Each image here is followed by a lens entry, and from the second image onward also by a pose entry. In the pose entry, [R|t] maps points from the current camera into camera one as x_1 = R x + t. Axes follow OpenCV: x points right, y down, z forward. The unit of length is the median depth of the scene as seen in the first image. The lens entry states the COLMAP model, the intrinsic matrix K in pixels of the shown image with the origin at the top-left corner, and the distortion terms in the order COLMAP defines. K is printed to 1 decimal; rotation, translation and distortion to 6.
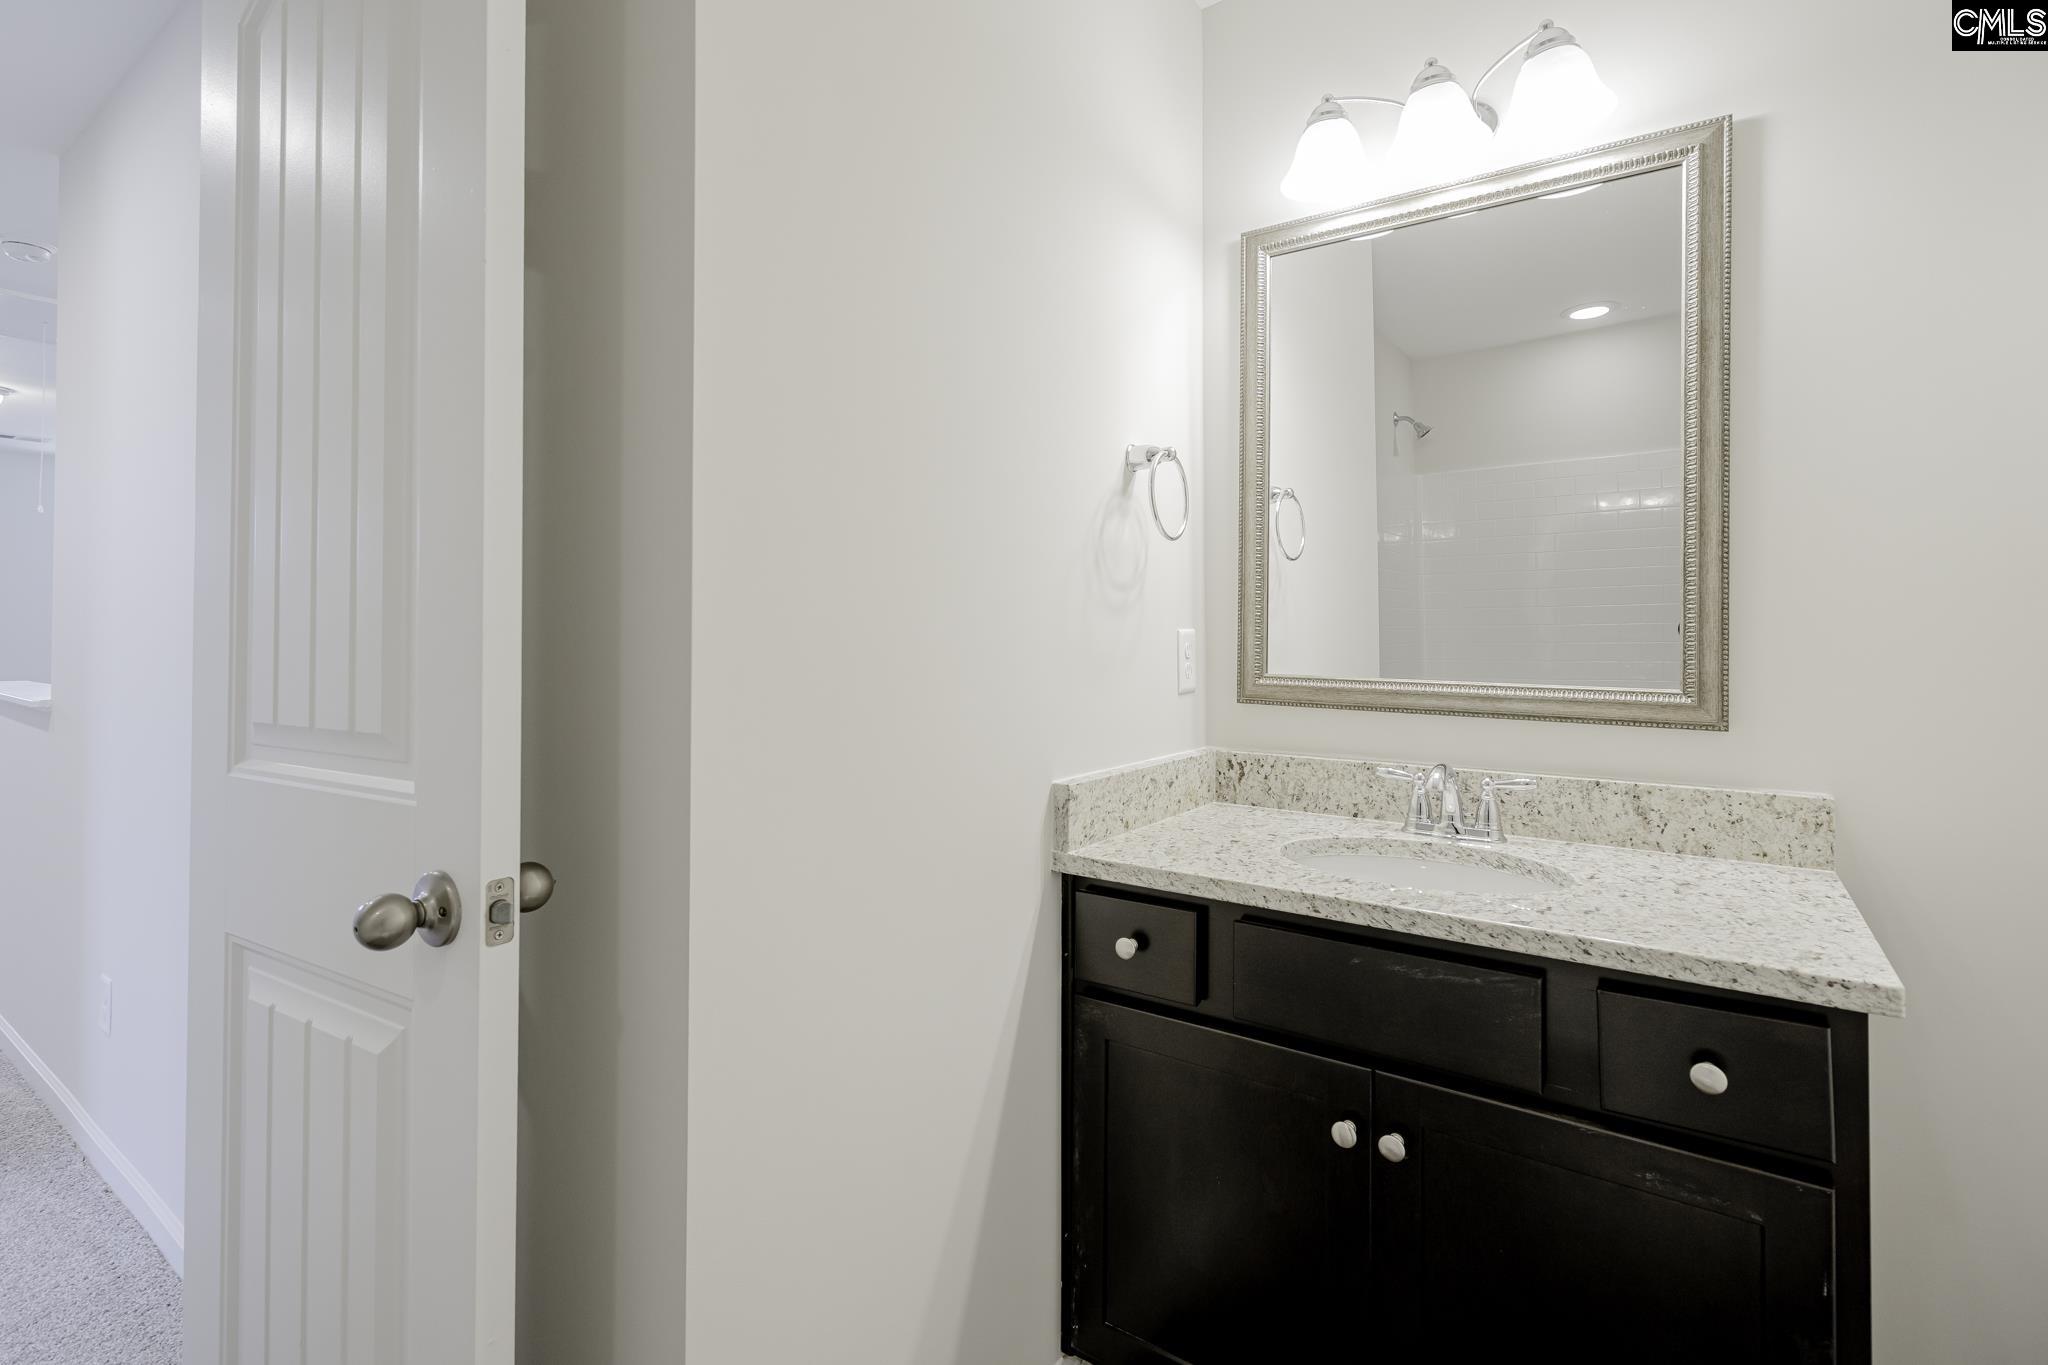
lens RADIAL K [[946.2, 0, 1019.1], [0, 946.2, 635.8], [0, 0, 1]] dist [0.001776, 0.000786]
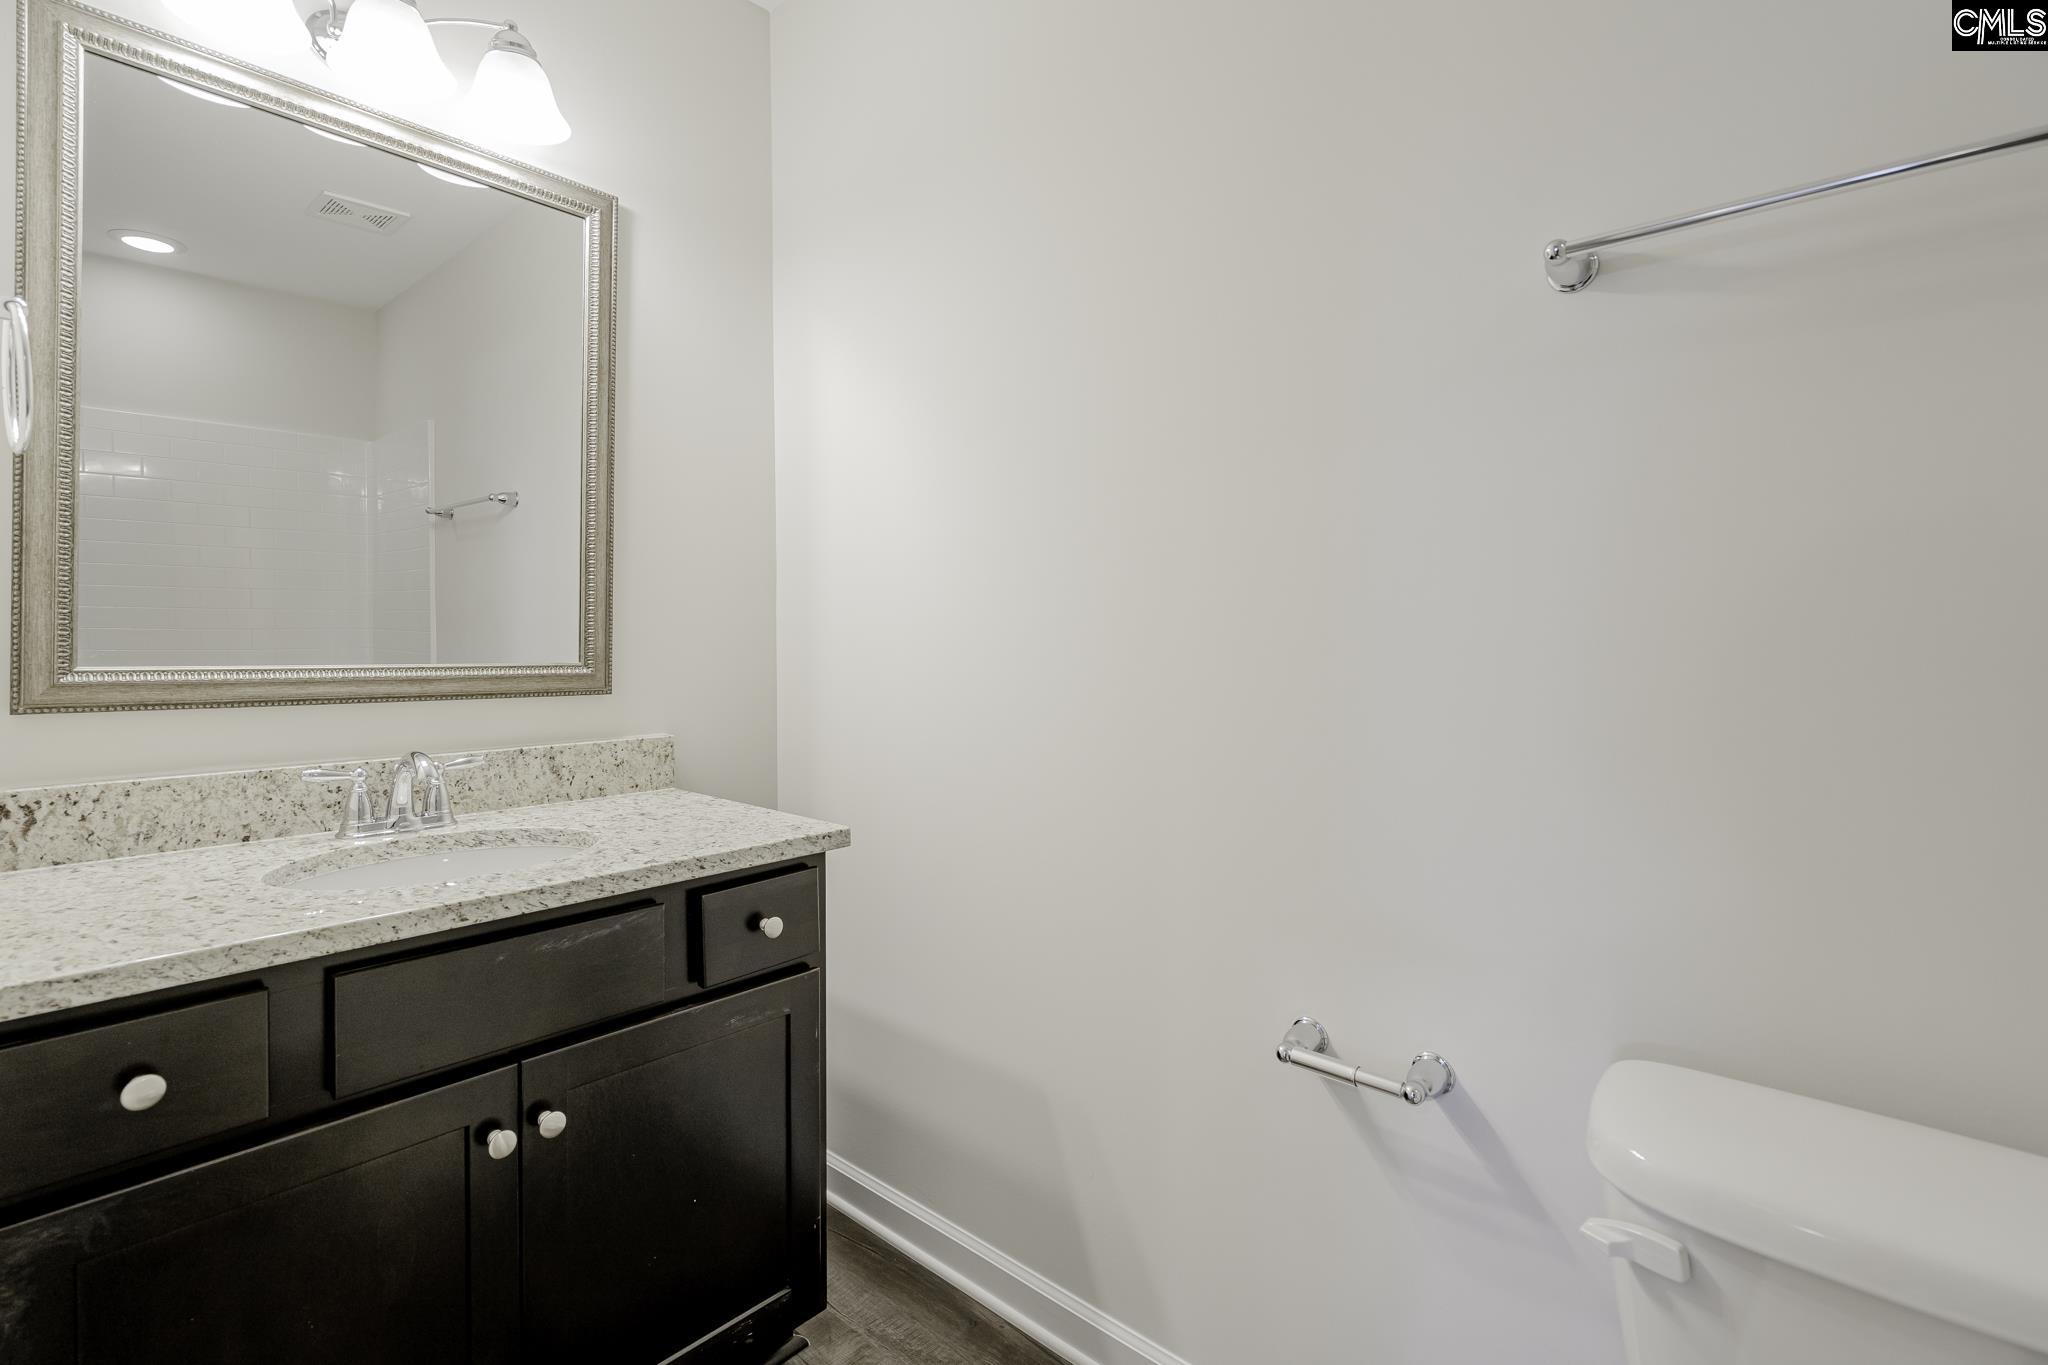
lens RADIAL K [[937.3, 0, 1018.8], [0, 937.3, 656.6], [0, 0, 1]] dist [-0.000832, -0.000434]
pose [[0.120261, -0.028852, 0.992323, -0.389953], [-0.003796, 0.999557, 0.029522, 0.012769], [-0.992735, -0.007317, 0.120098, 0.302091]]
